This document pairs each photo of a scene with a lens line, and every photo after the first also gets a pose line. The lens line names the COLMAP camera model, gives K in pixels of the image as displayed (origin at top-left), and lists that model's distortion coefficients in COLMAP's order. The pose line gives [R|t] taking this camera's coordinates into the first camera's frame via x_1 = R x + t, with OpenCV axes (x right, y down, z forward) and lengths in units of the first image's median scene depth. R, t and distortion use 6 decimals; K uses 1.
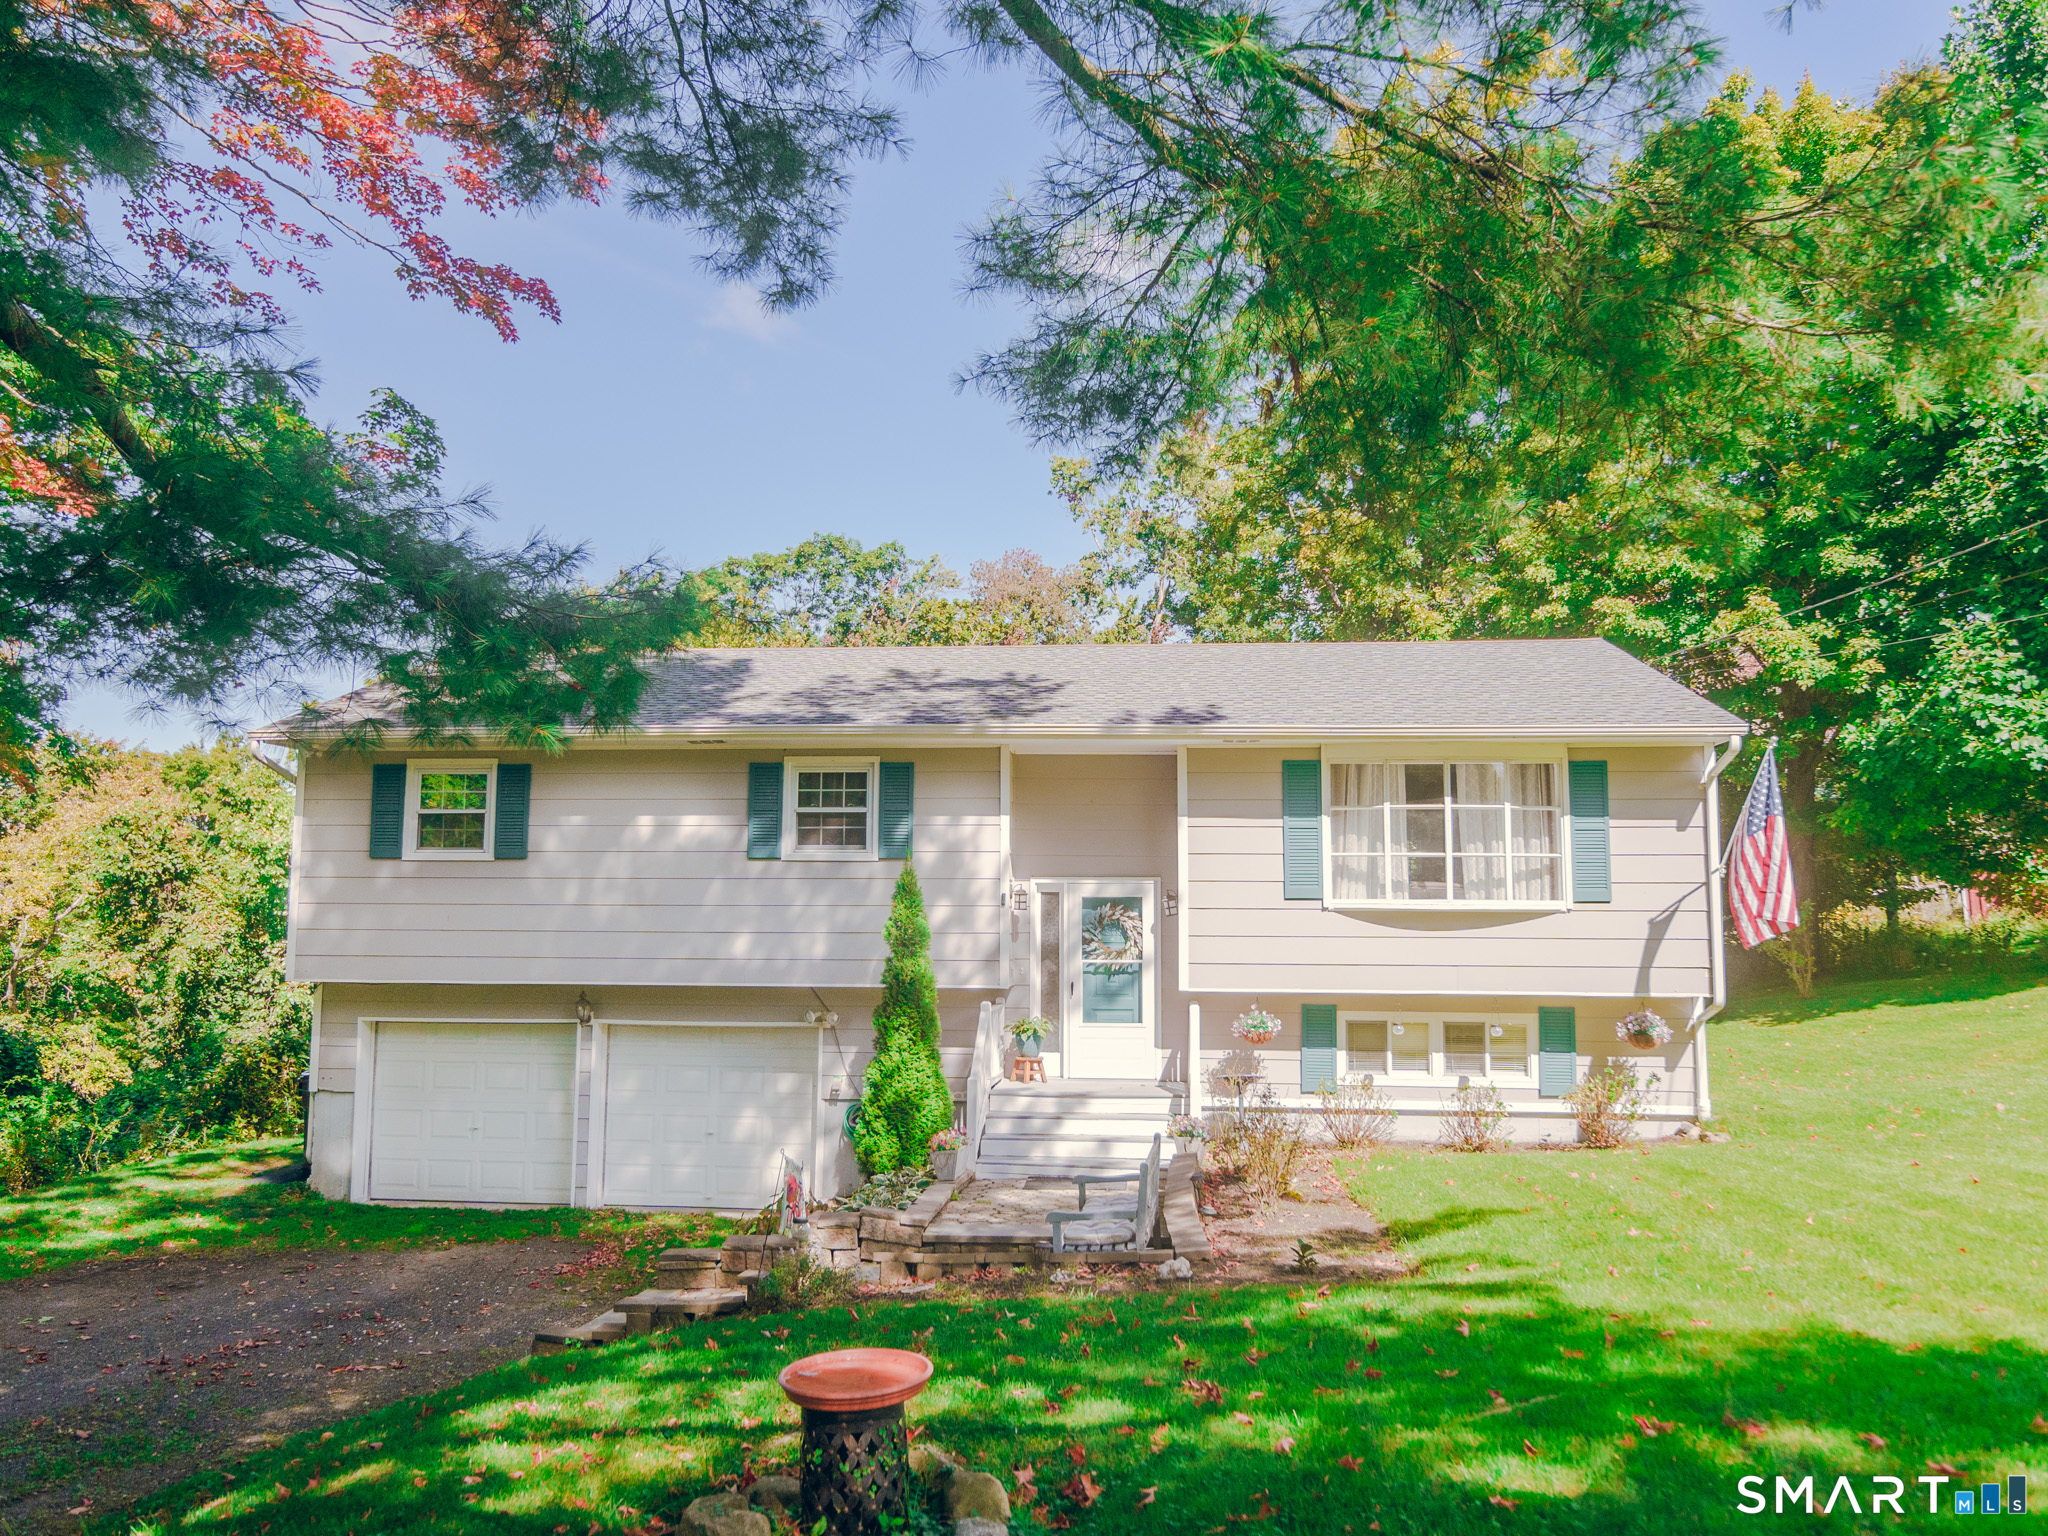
lens RADIAL K [[1543.6, 0, 1023.6], [0, 1543.6, 716.9], [0, 0, 1]] dist [0.004078, 0.001460]
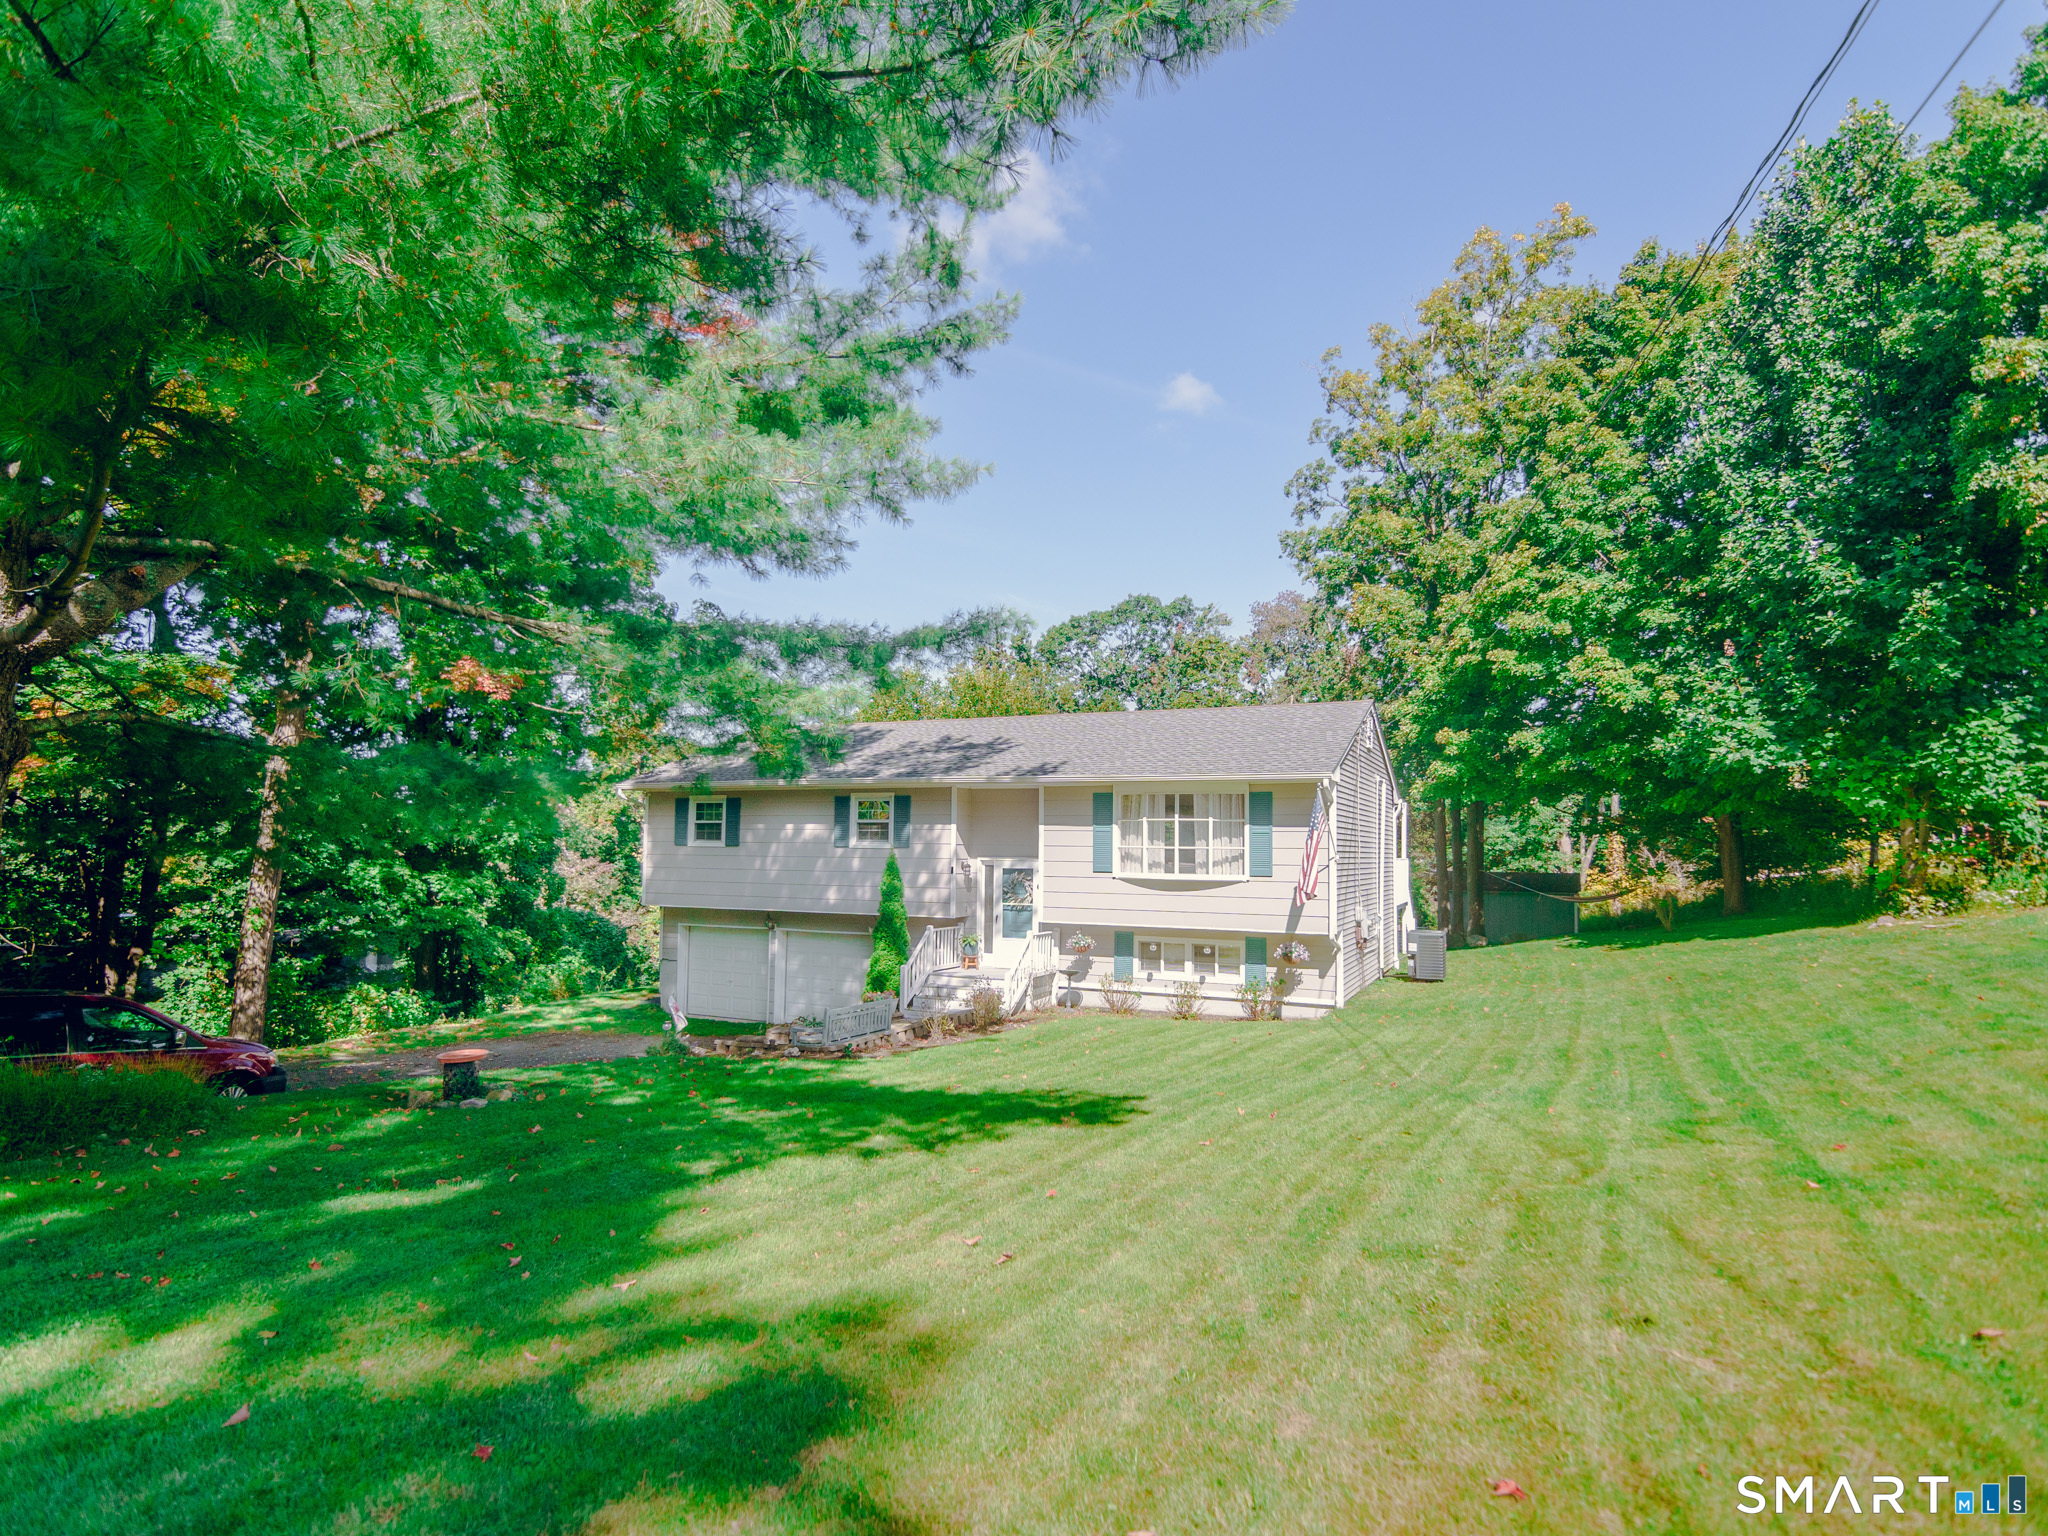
lens RADIAL K [[1121.9, 0, 1008.2], [0, 1121.9, 791.1], [0, 0, 1]] dist [-0.001017, -0.017656]
pose [[0.940307, -0.014923, -0.340001, 0.491365], [0.042485, 0.996370, 0.073764, -0.068769], [0.337666, -0.083806, 0.937528, -0.210474]]
